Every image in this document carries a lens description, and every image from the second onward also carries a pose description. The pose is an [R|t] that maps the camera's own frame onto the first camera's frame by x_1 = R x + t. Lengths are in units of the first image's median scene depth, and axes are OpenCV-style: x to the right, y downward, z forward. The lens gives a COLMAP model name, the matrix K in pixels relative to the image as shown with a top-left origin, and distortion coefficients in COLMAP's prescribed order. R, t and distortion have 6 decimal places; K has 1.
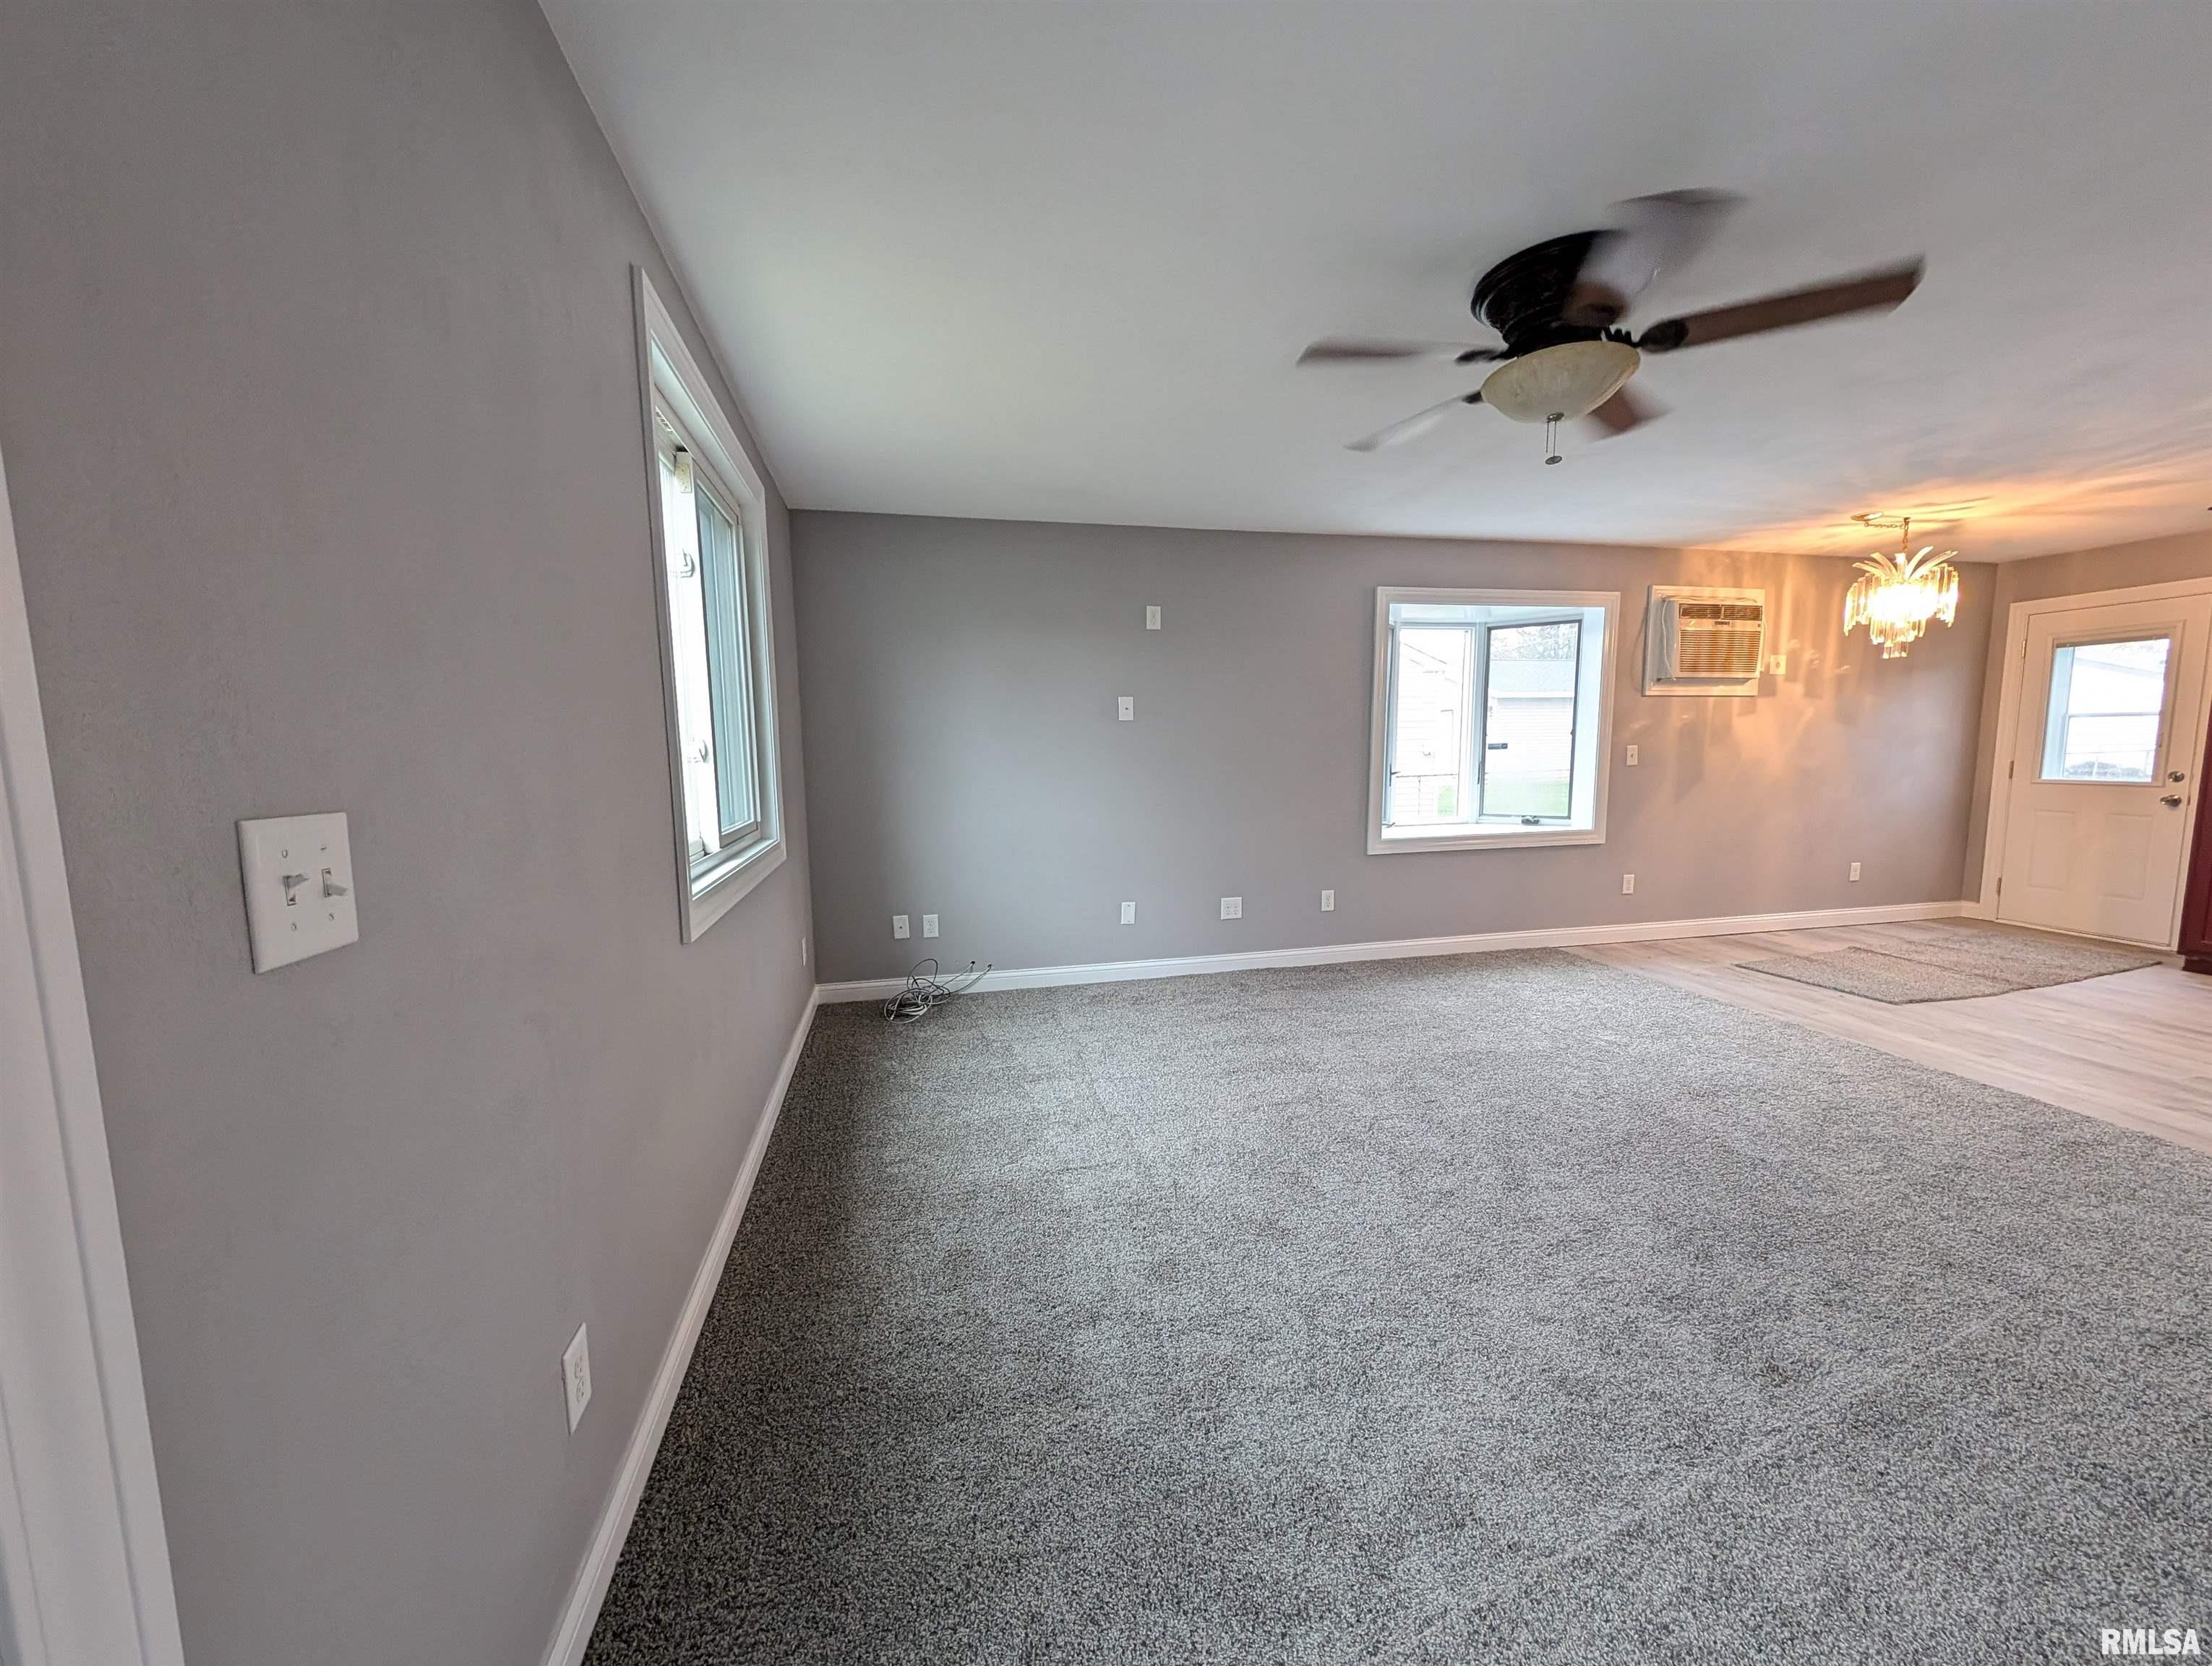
lens RADIAL K [[827.8, 0, 1099.2], [0, 827.8, 842.0], [0, 0, 1]] dist [0.016037, -0.008030]
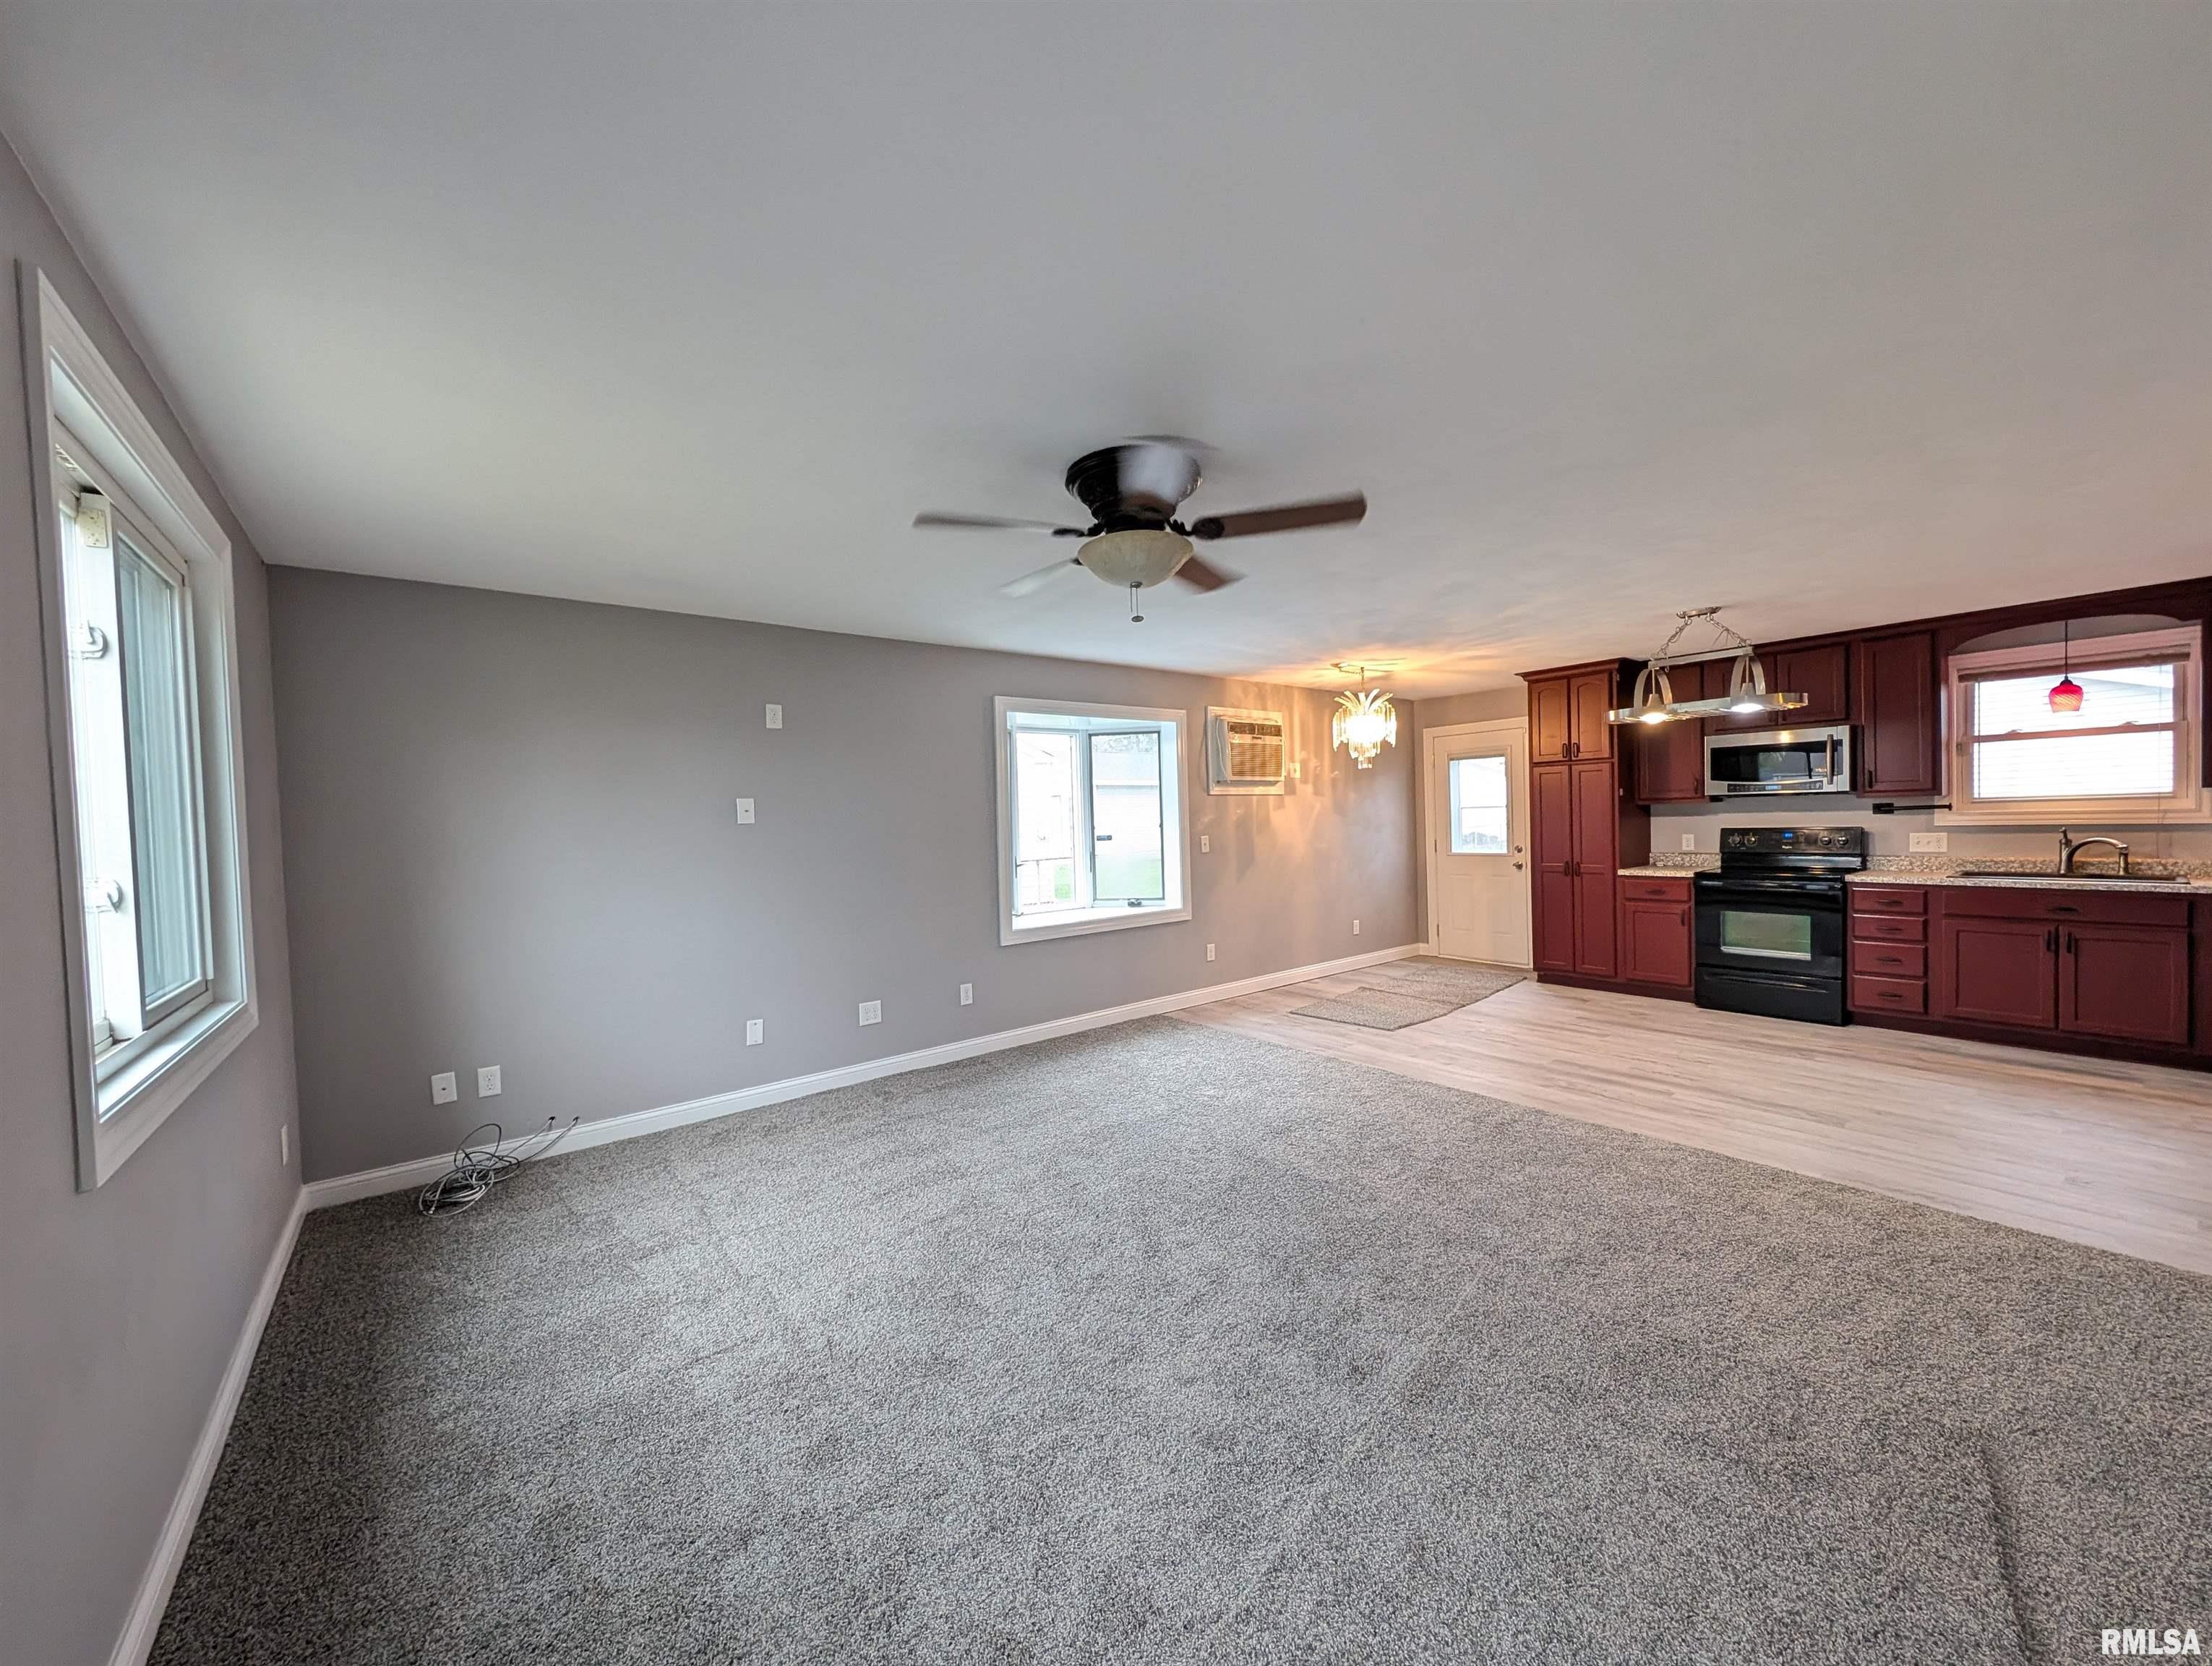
lens RADIAL K [[827.8, 0, 1099.2], [0, 827.8, 842.0], [0, 0, 1]] dist [0.016037, -0.008030]
pose [[0.901655, -0.025783, 0.431687, -0.013564], [0.067877, 0.994286, -0.082387, -0.023691], [-0.427096, 0.103587, 0.898253, -0.005606]]
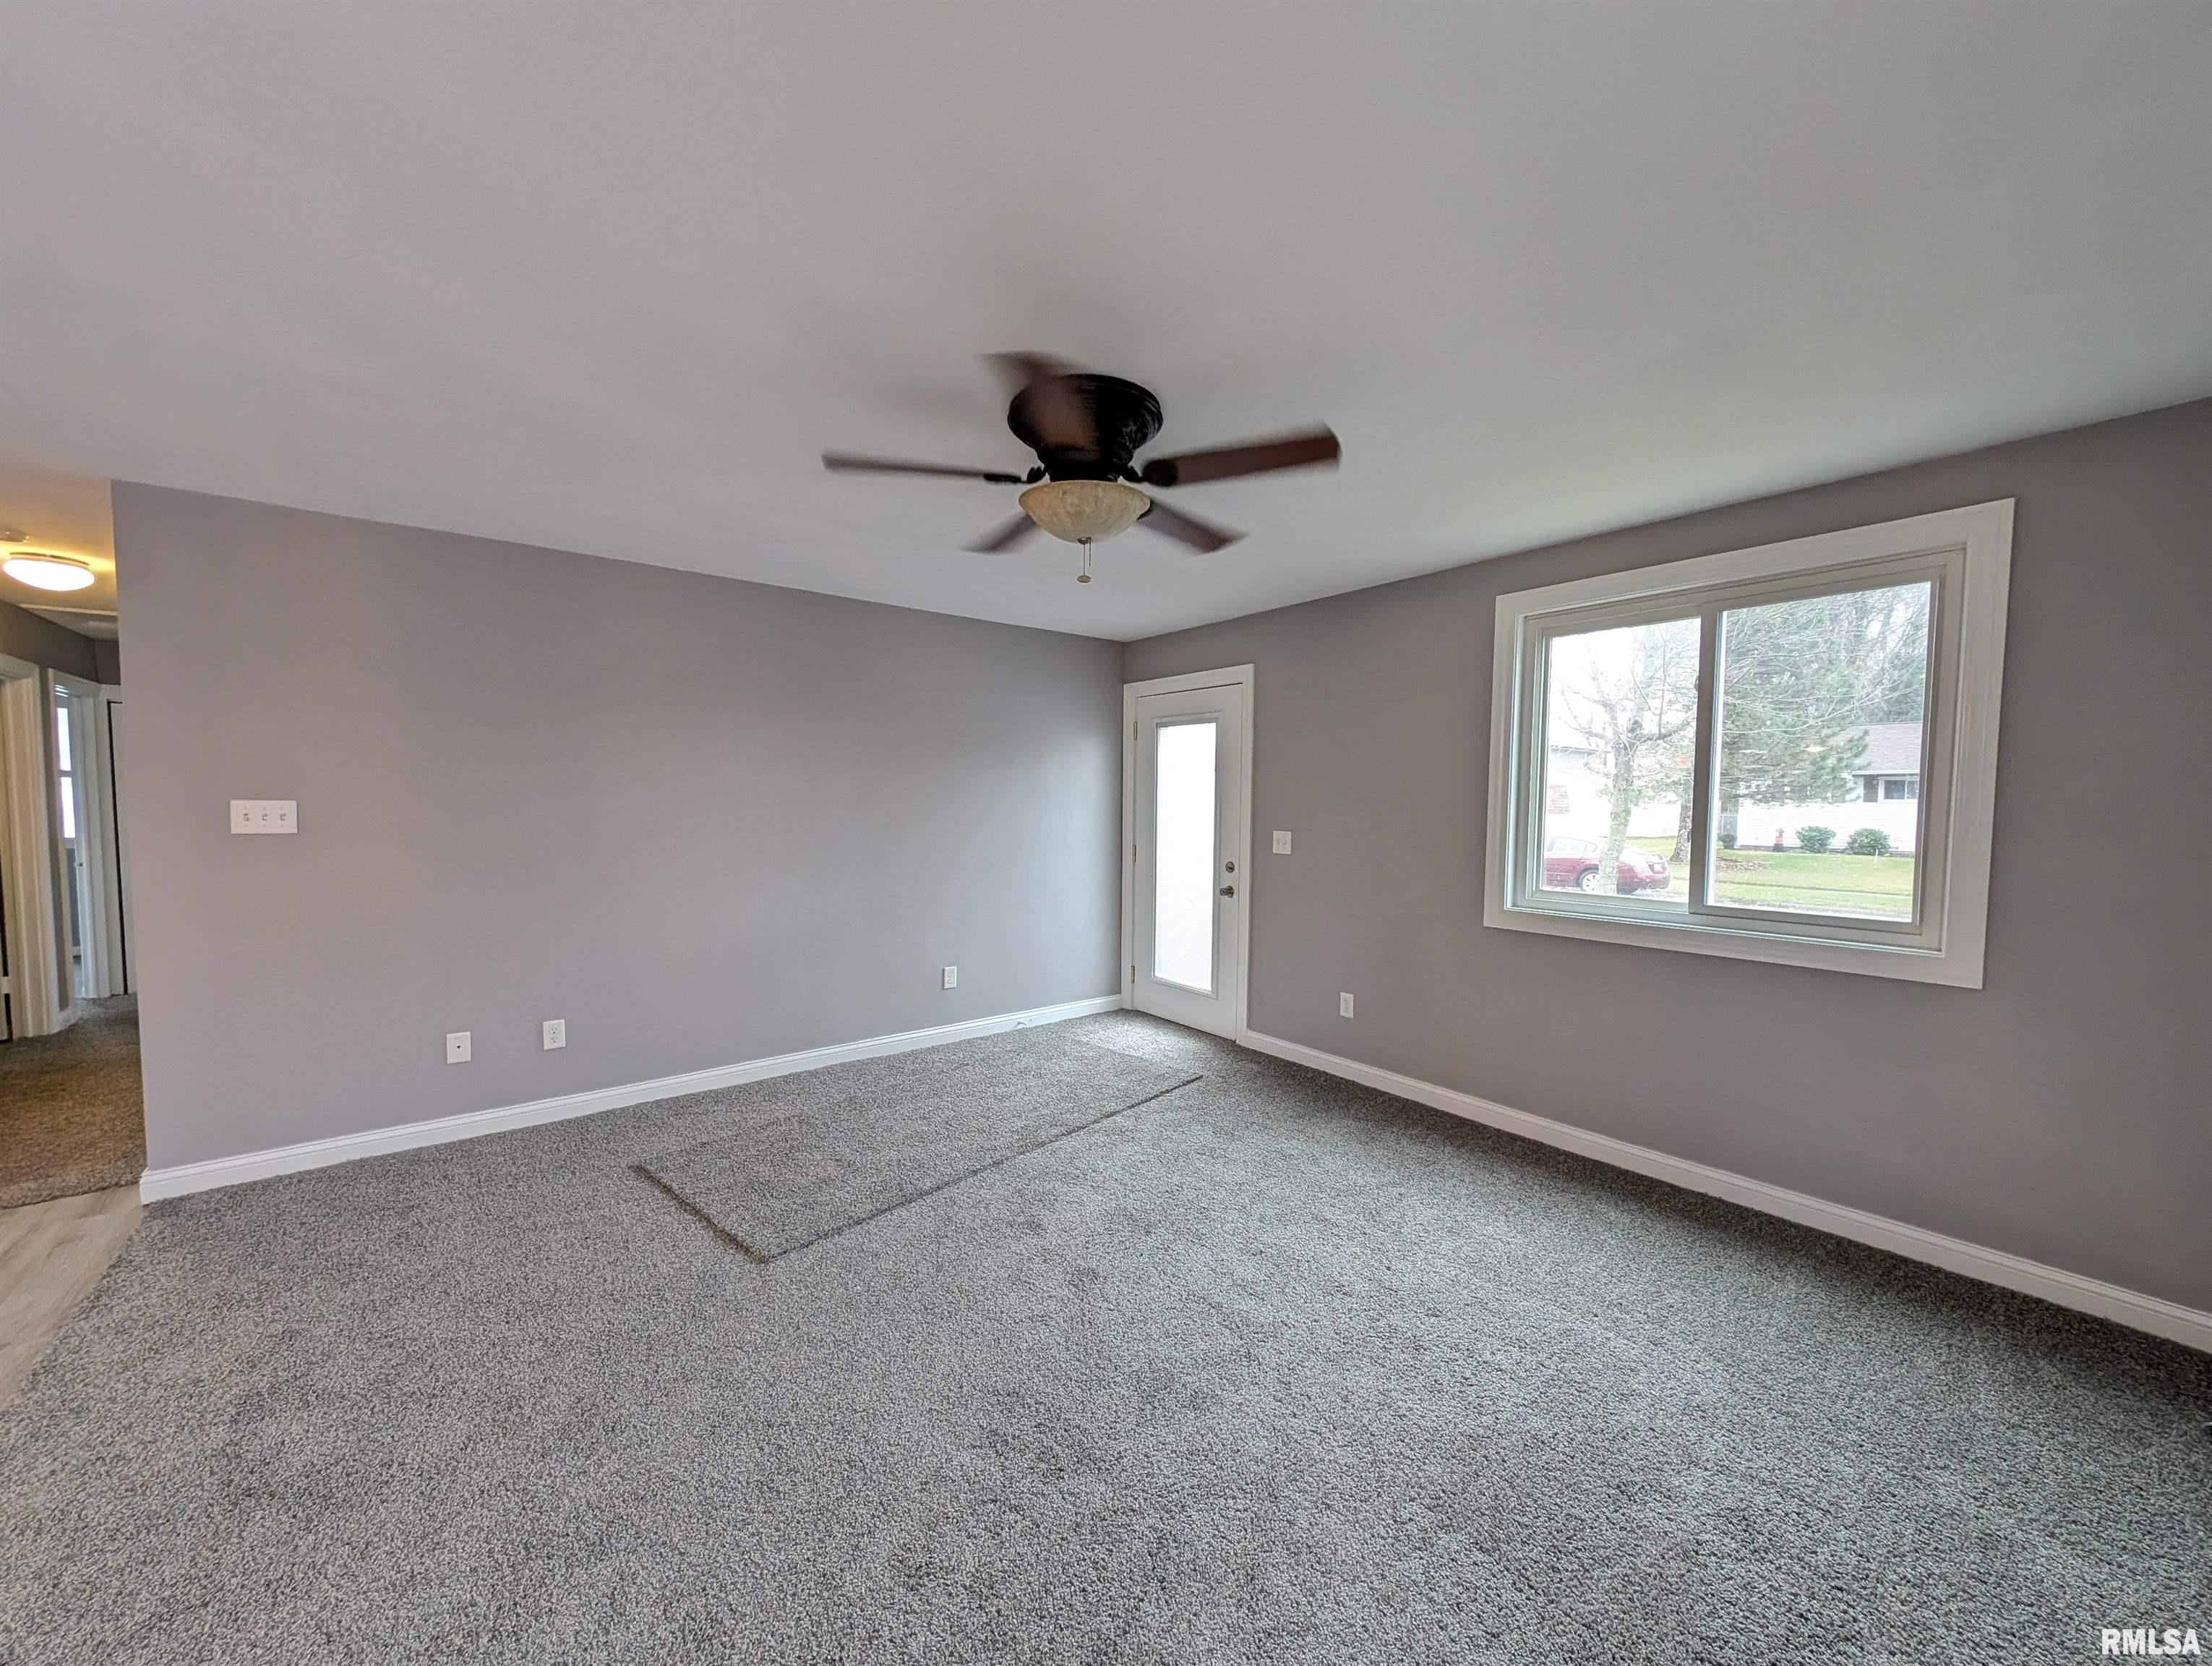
lens RADIAL K [[827.8, 0, 1099.2], [0, 827.8, 842.0], [0, 0, 1]] dist [0.016037, -0.008030]
pose [[-0.903709, 0.029761, -0.427112, 0.508271], [-0.042709, 0.986339, 0.159094, -0.152293], [0.426012, 0.162016, -0.890092, 1.026689]]
